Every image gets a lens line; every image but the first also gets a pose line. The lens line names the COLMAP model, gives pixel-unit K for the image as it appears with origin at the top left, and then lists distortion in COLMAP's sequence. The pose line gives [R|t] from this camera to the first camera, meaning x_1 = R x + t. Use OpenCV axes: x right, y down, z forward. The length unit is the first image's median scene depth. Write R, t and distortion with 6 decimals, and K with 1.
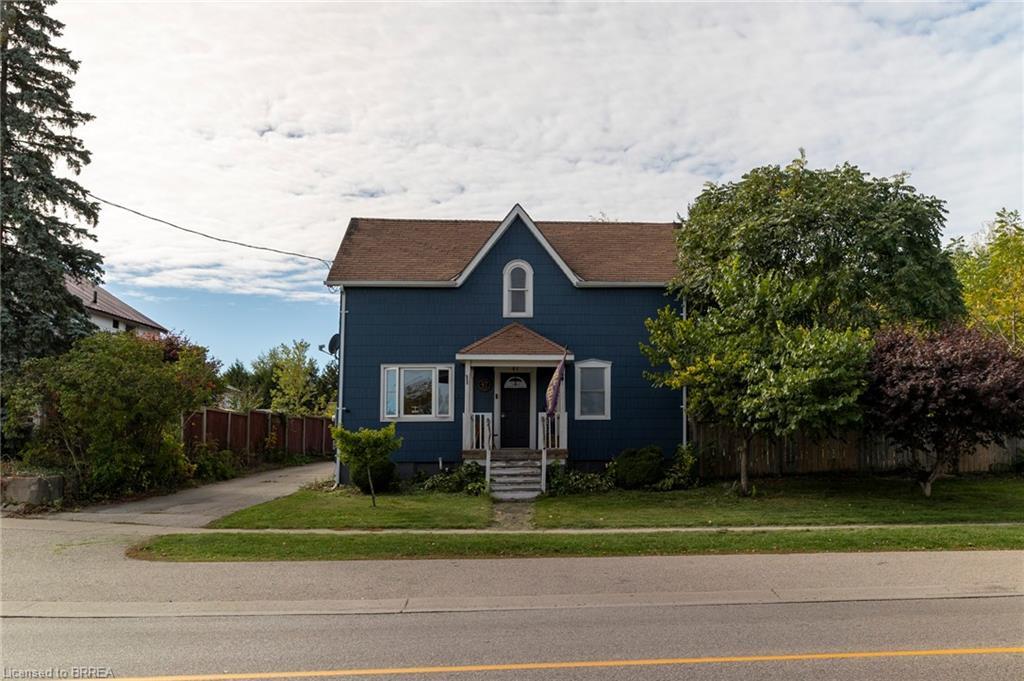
lens RADIAL K [[1287.5, 0, 512.0], [0, 1287.5, 340.5], [0, 0, 1]] dist [-0.018536, -0.358881]
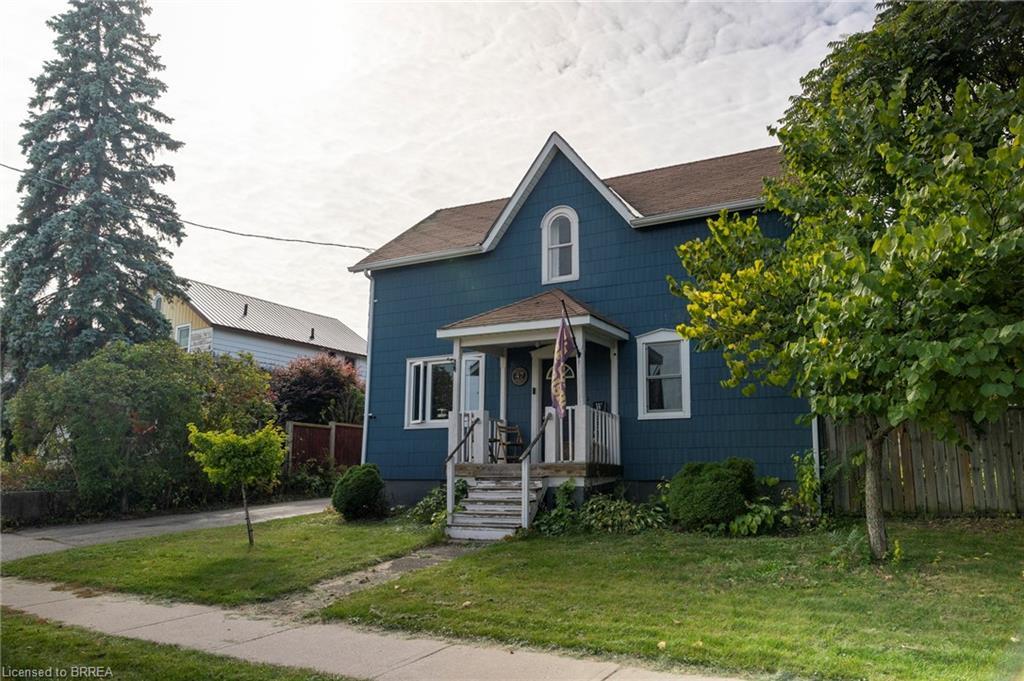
lens RADIAL K [[721.6, 0, 511.9], [0, 721.6, 369.8], [0, 0, 1]] dist [0.007594, 0.001893]
pose [[0.847256, -0.068758, -0.526716, 0.195090], [0.038401, 0.996921, -0.068368, 0.058921], [0.529795, 0.037699, 0.847287, 0.644532]]
